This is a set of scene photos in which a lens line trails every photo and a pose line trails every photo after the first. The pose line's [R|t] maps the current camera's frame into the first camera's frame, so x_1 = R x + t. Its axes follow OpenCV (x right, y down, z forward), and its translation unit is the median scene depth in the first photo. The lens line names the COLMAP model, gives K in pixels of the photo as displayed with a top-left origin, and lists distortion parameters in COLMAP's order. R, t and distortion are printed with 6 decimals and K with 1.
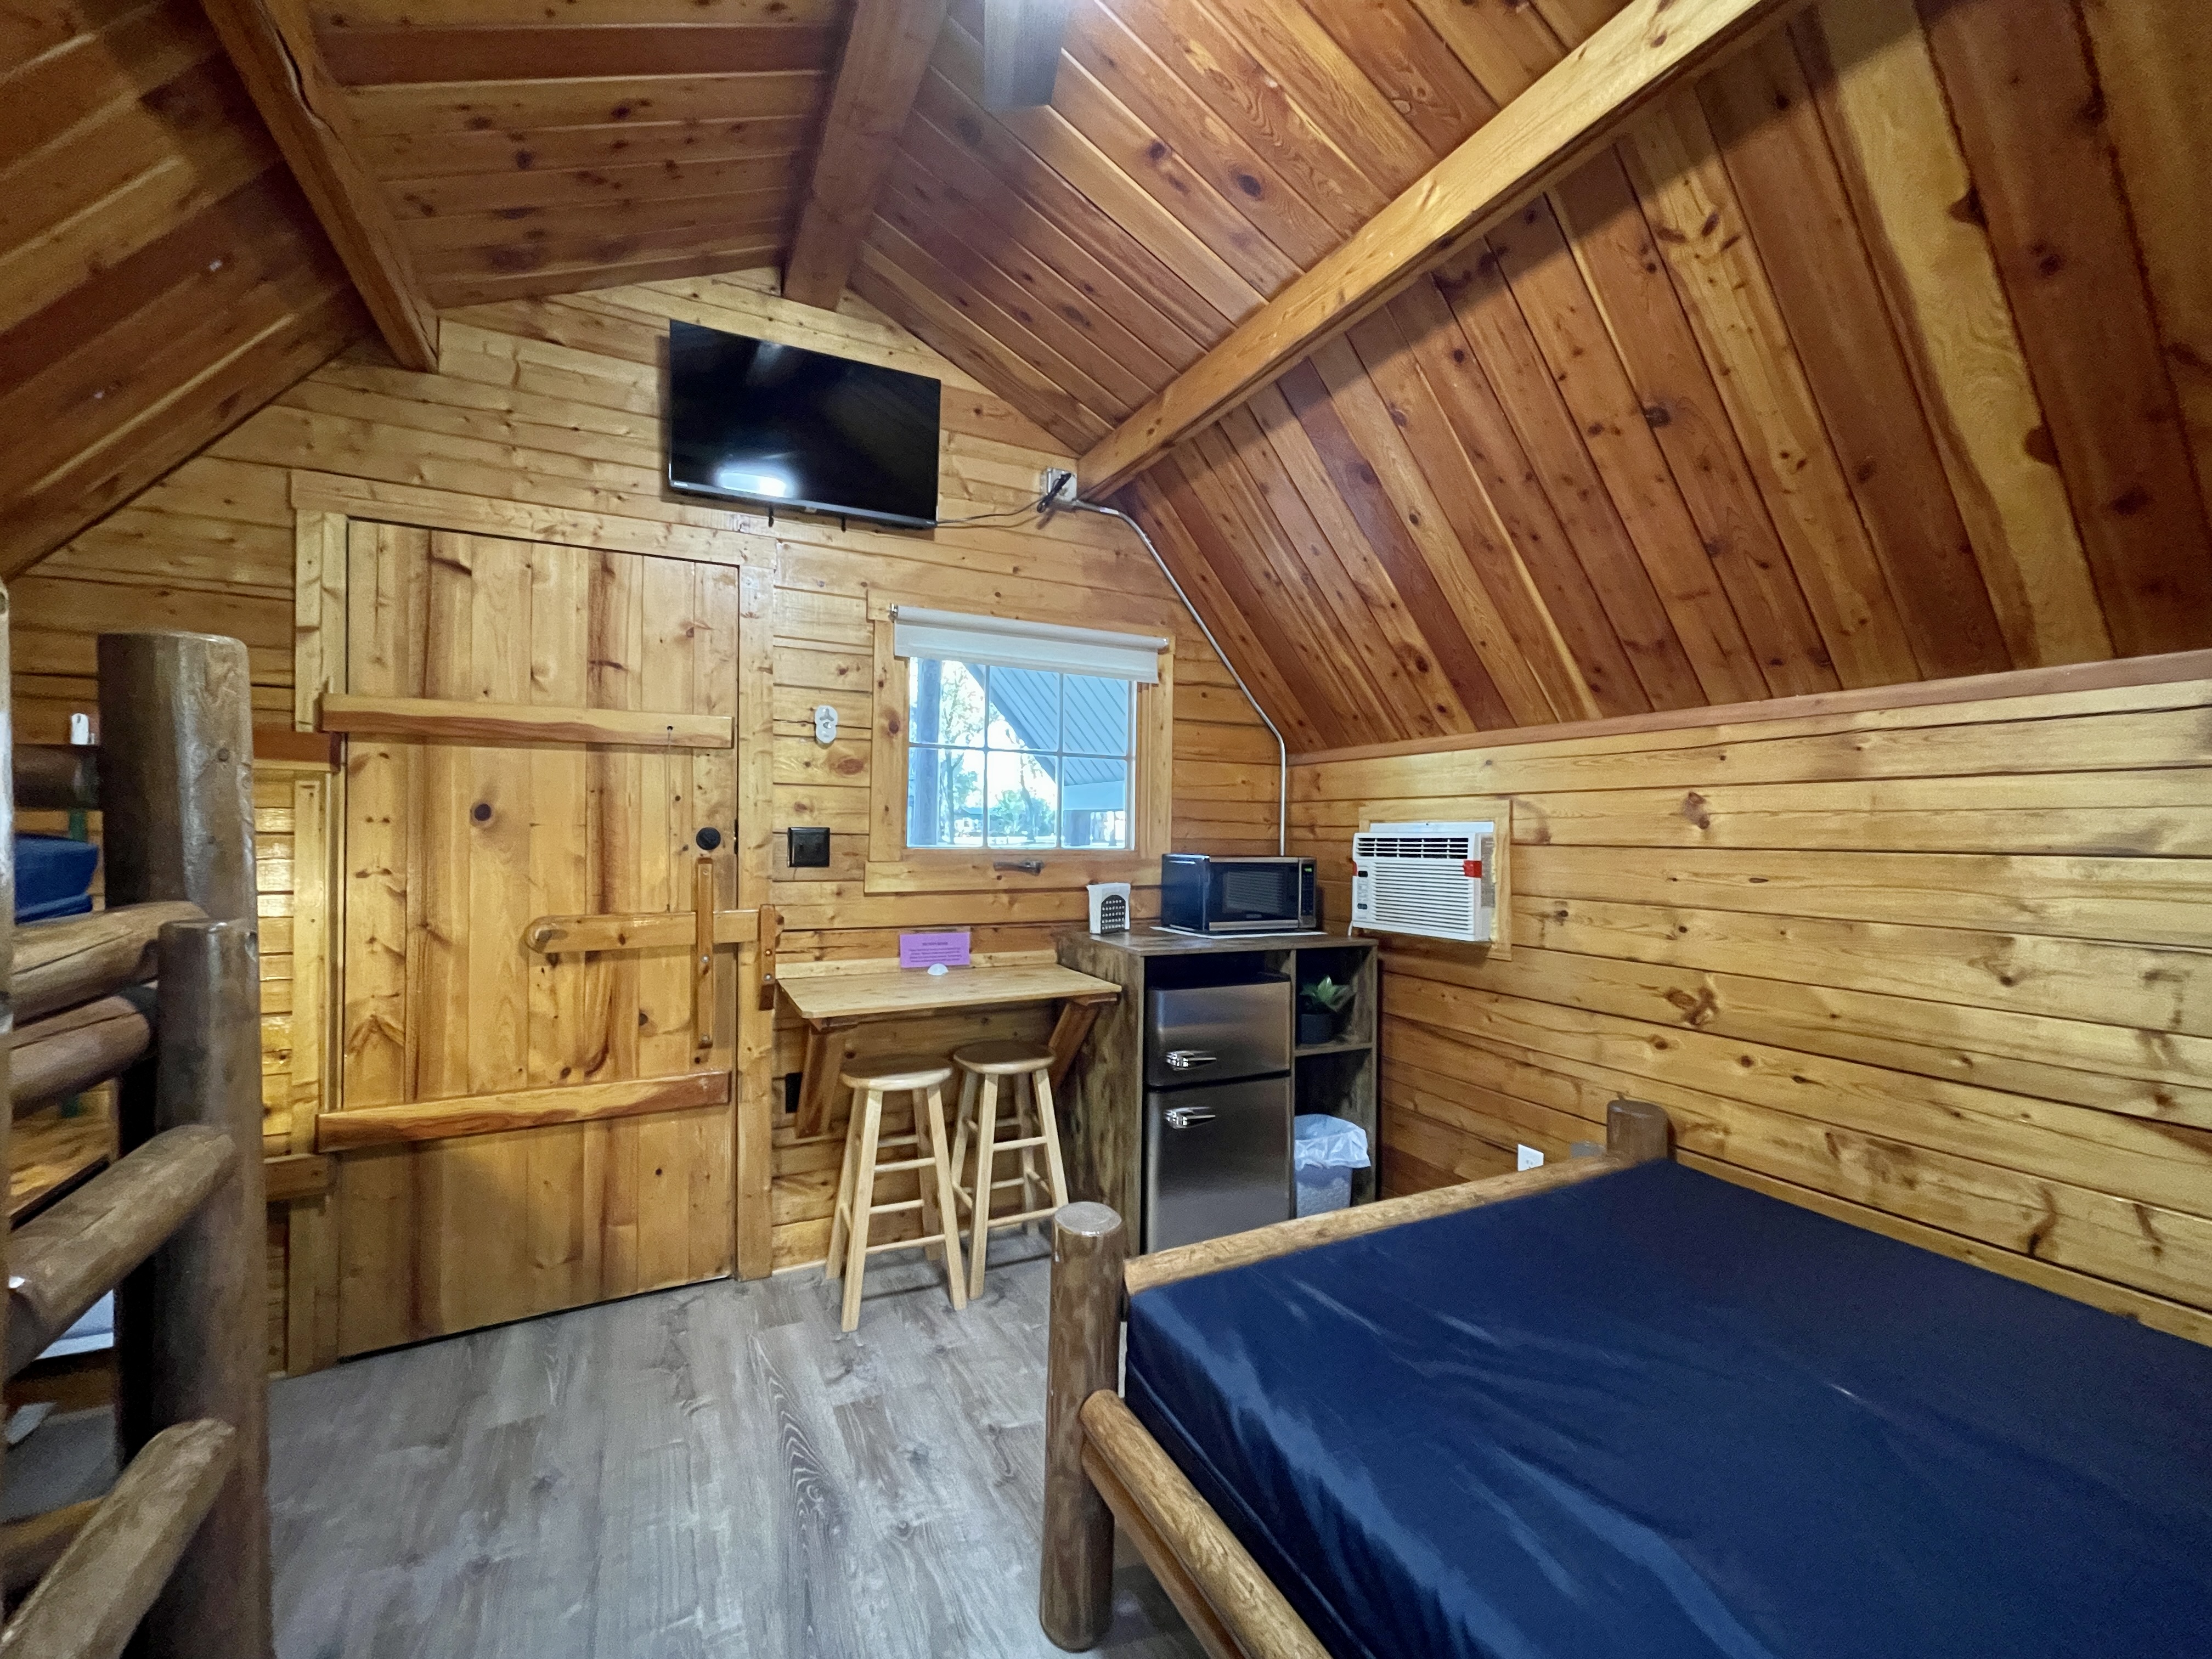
lens RADIAL K [[885.9, 0, 1095.9], [0, 885.9, 828.5], [0, 0, 1]] dist [-0.002659, -0.000529]
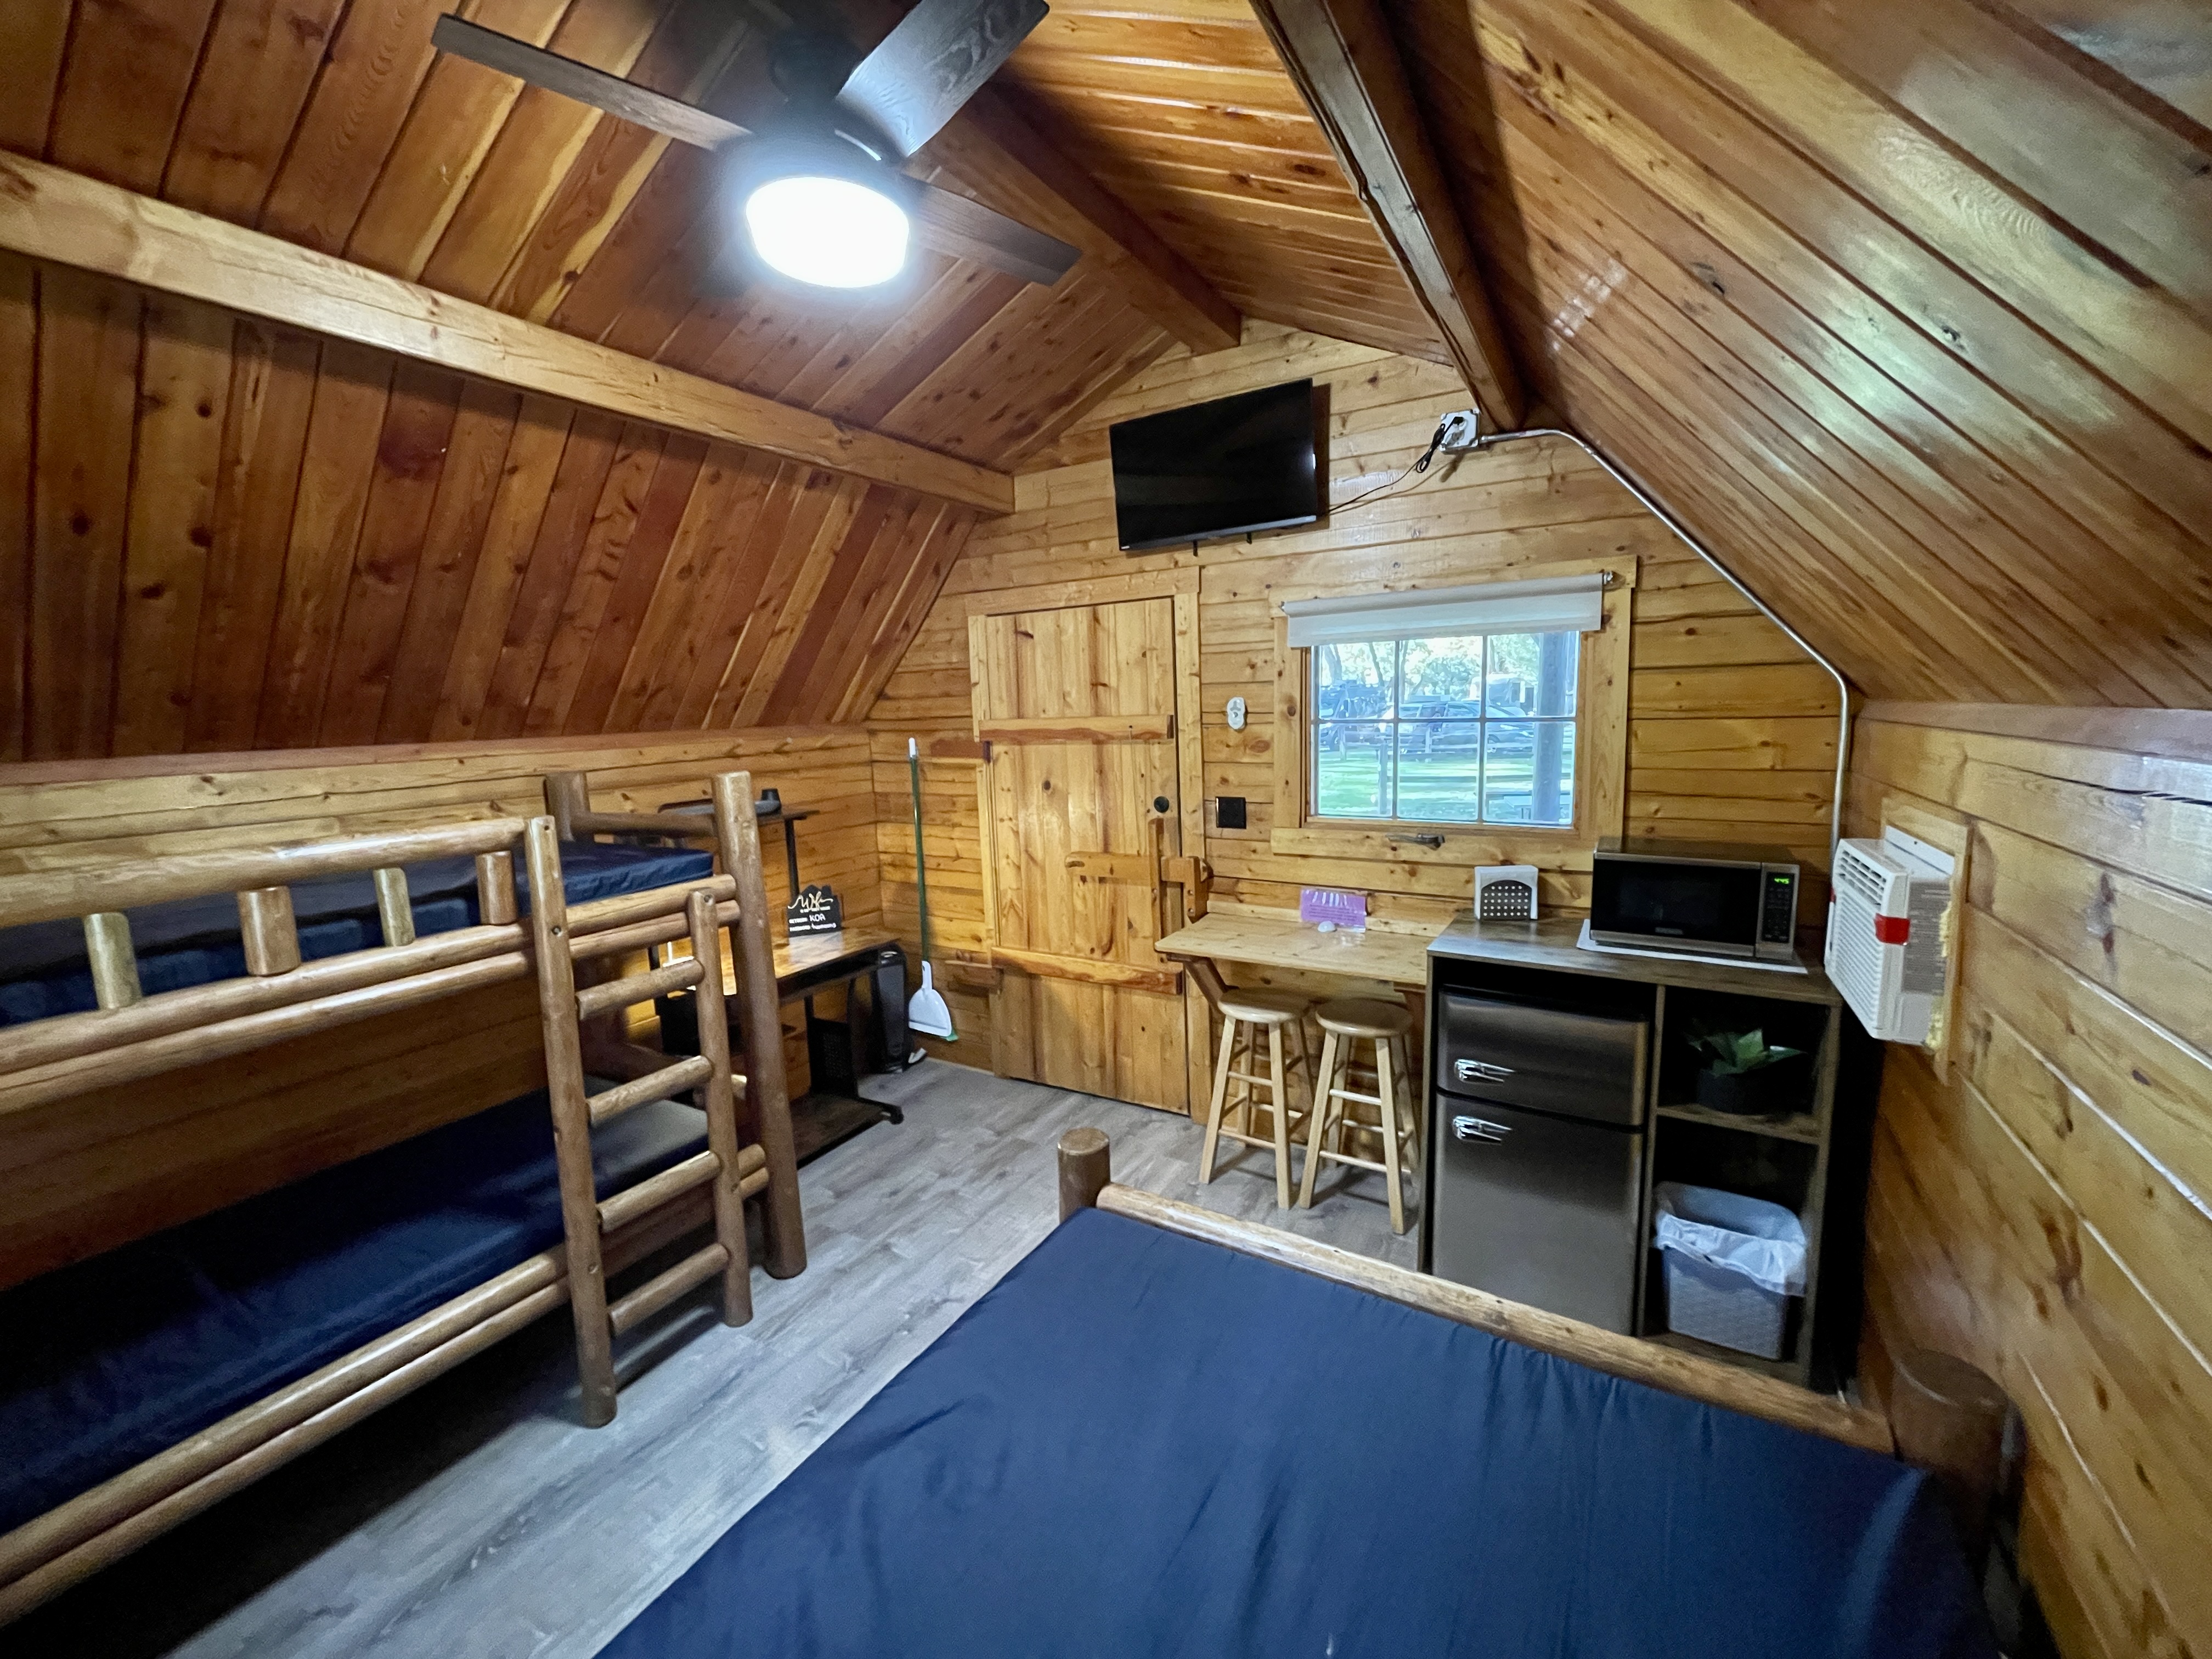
lens RADIAL K [[885.9, 0, 1101.3], [0, 885.9, 828.2], [0, 0, 1]] dist [-0.002659, -0.000529]
pose [[0.531823, 0.089267, -0.842138, 0.694235], [0.038988, 0.990794, 0.129646, -0.138465], [0.845958, -0.101782, 0.523446, 0.211211]]
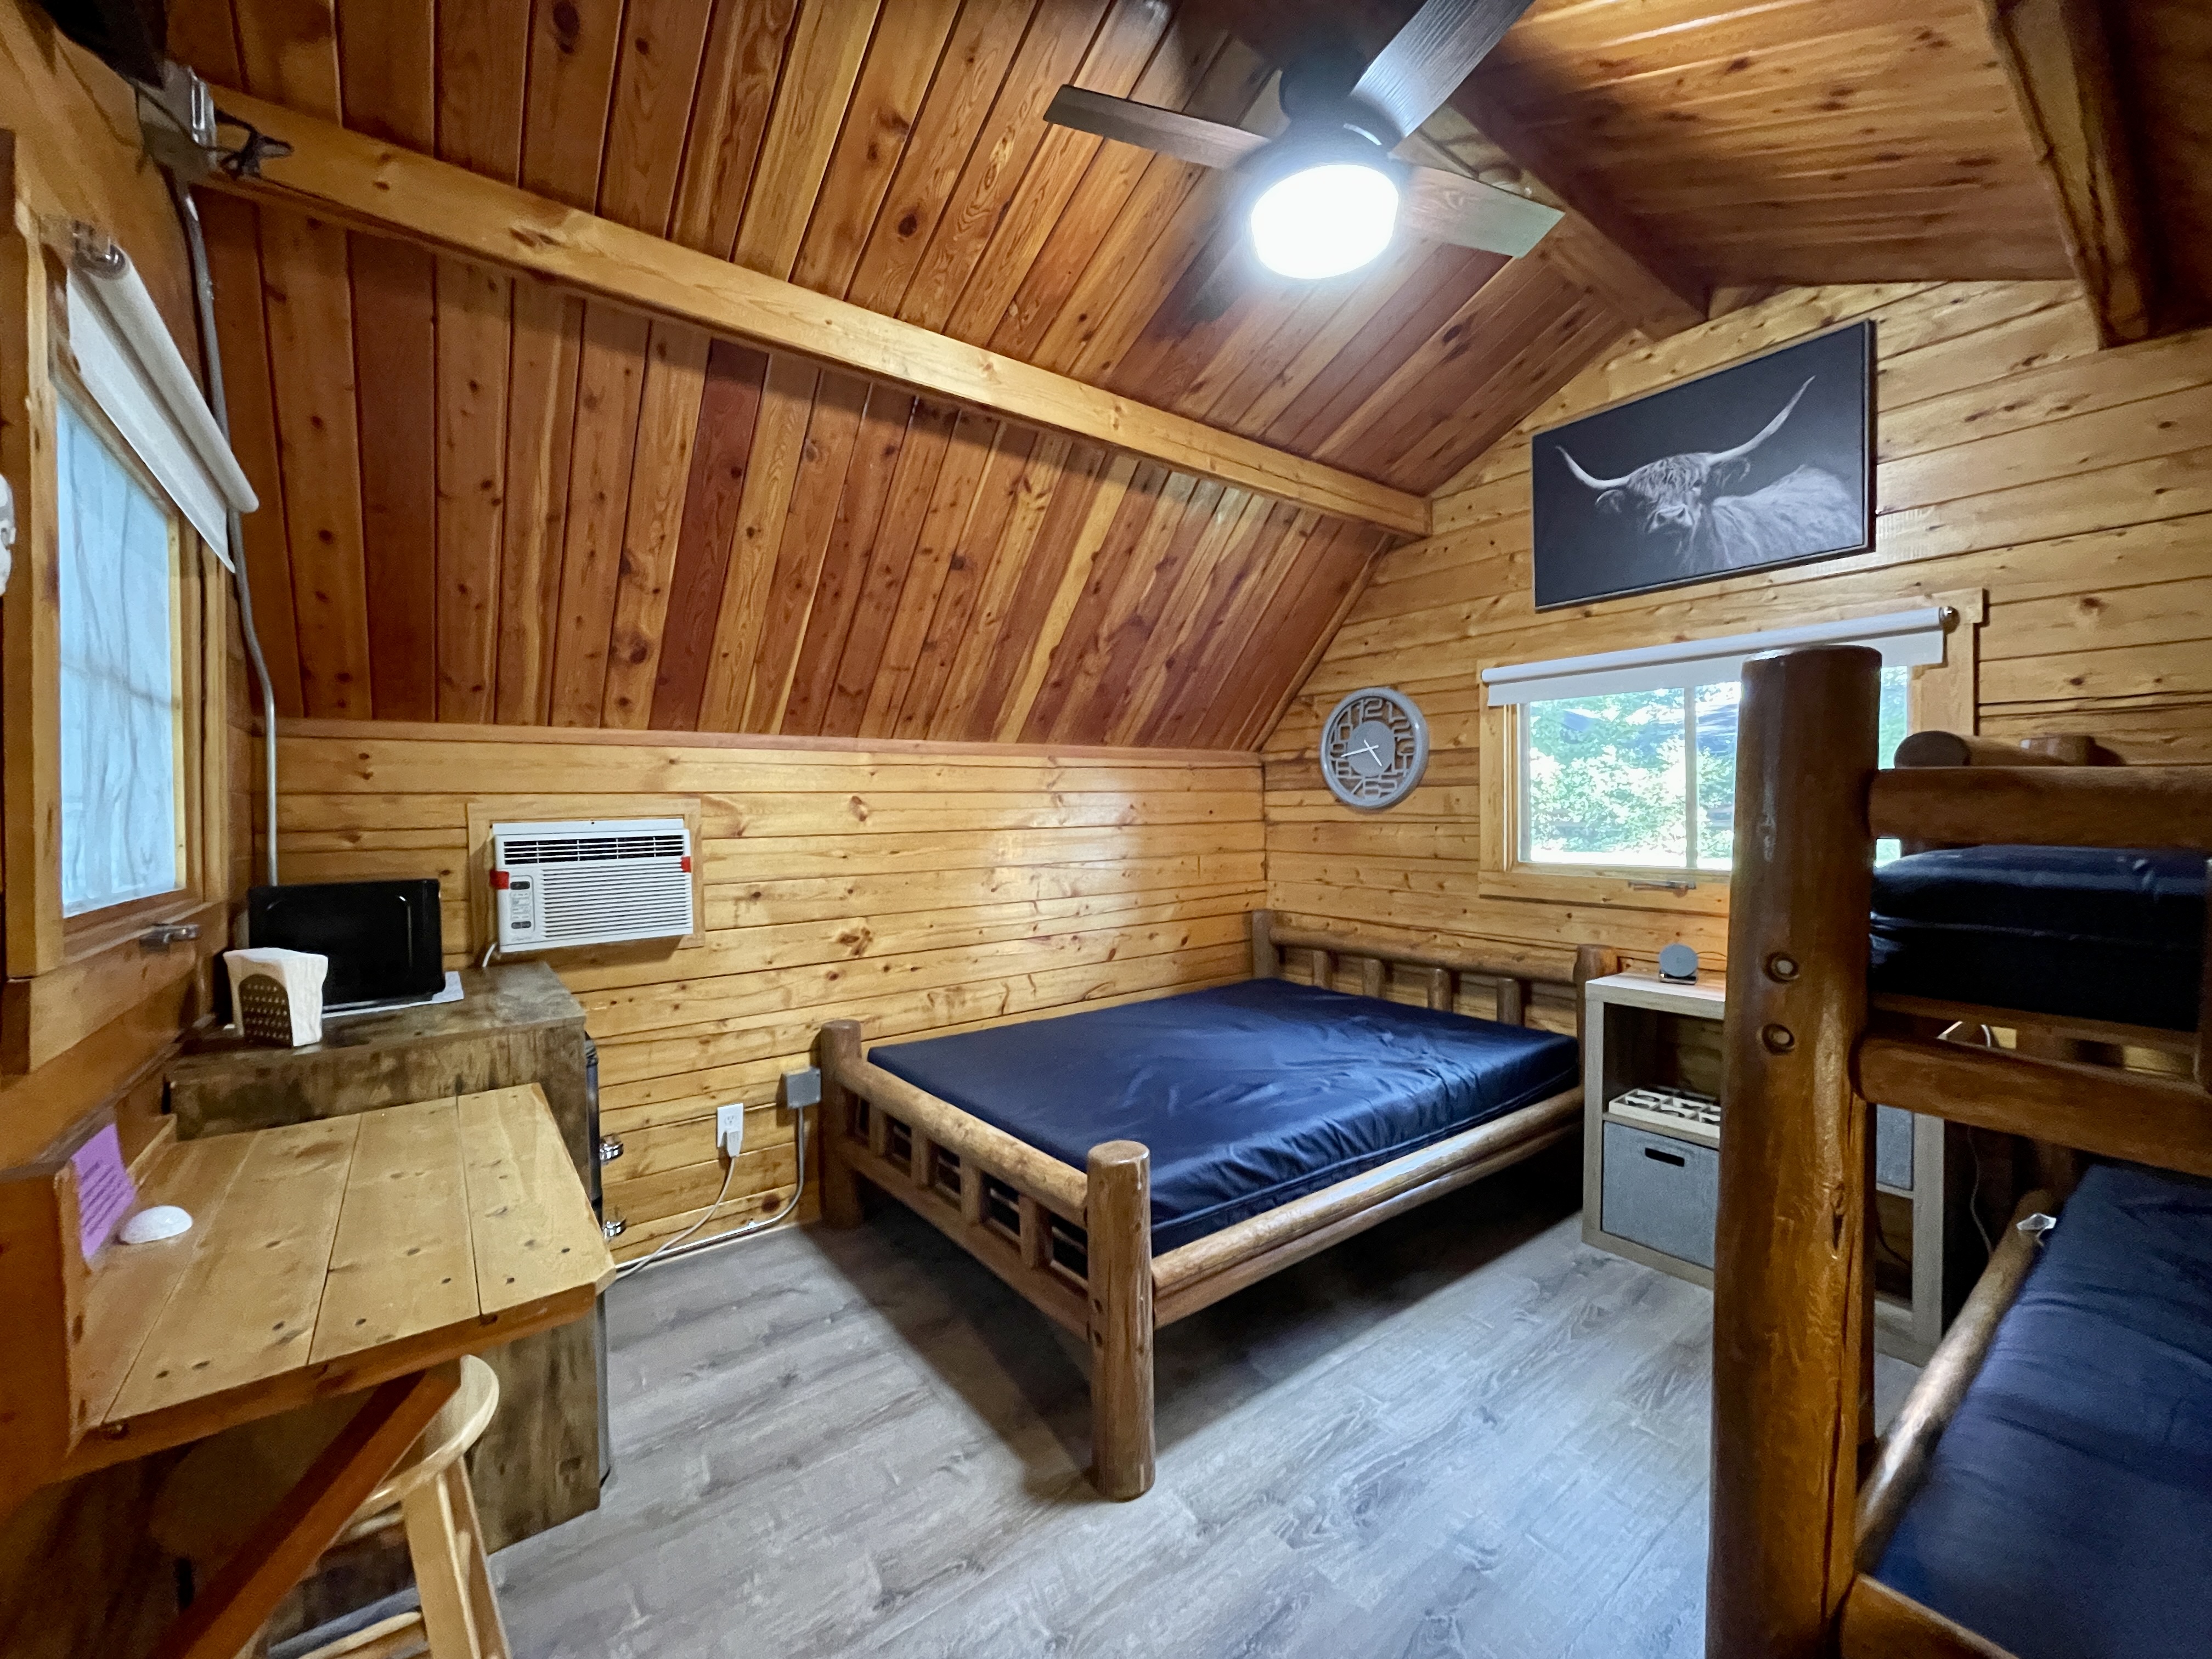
lens RADIAL K [[885.9, 0, 1100.4], [0, 885.9, 830.1], [0, 0, 1]] dist [-0.002659, -0.000529]
pose [[-0.182049, -0.029764, 0.982839, -0.735289], [0.012589, 0.999389, 0.032597, -0.024085], [-0.983209, 0.018307, -0.181564, 0.766334]]
